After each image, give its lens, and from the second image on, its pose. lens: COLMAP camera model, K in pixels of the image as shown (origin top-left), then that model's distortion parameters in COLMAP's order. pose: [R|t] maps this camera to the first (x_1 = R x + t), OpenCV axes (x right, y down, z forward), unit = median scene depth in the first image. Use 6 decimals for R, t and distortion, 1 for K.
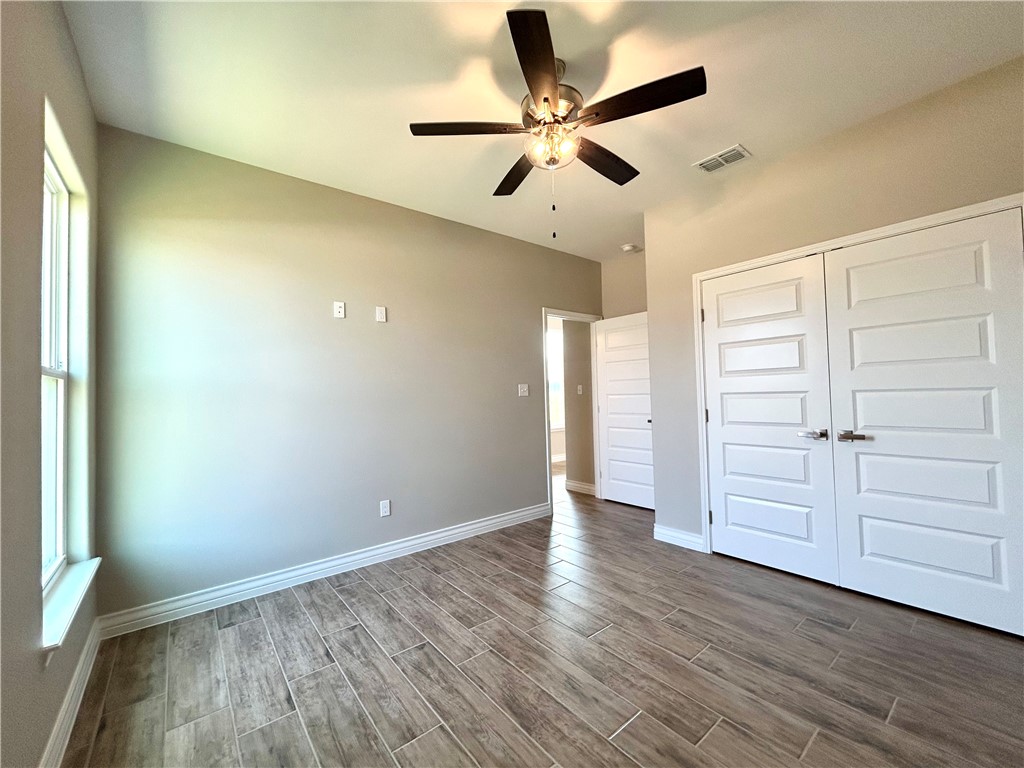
lens RADIAL K [[413.9, 0, 502.9], [0, 413.9, 383.6], [0, 0, 1]] dist [-0.000979, 0.002267]
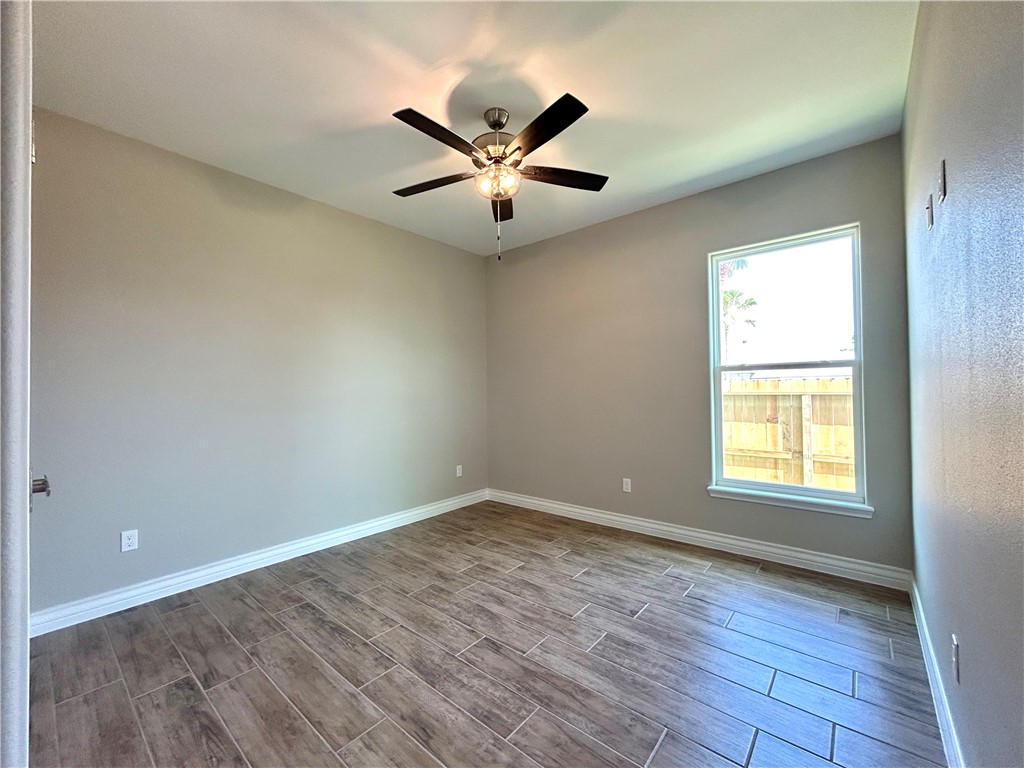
lens RADIAL K [[413.9, 0, 501.3], [0, 413.9, 382.2], [0, 0, 1]] dist [-0.000979, 0.002267]
pose [[-0.981857, 0.036847, -0.186010, 0.365533], [0.044949, 0.998207, -0.039529, 0.048503], [0.184220, -0.047173, -0.981752, 2.235768]]
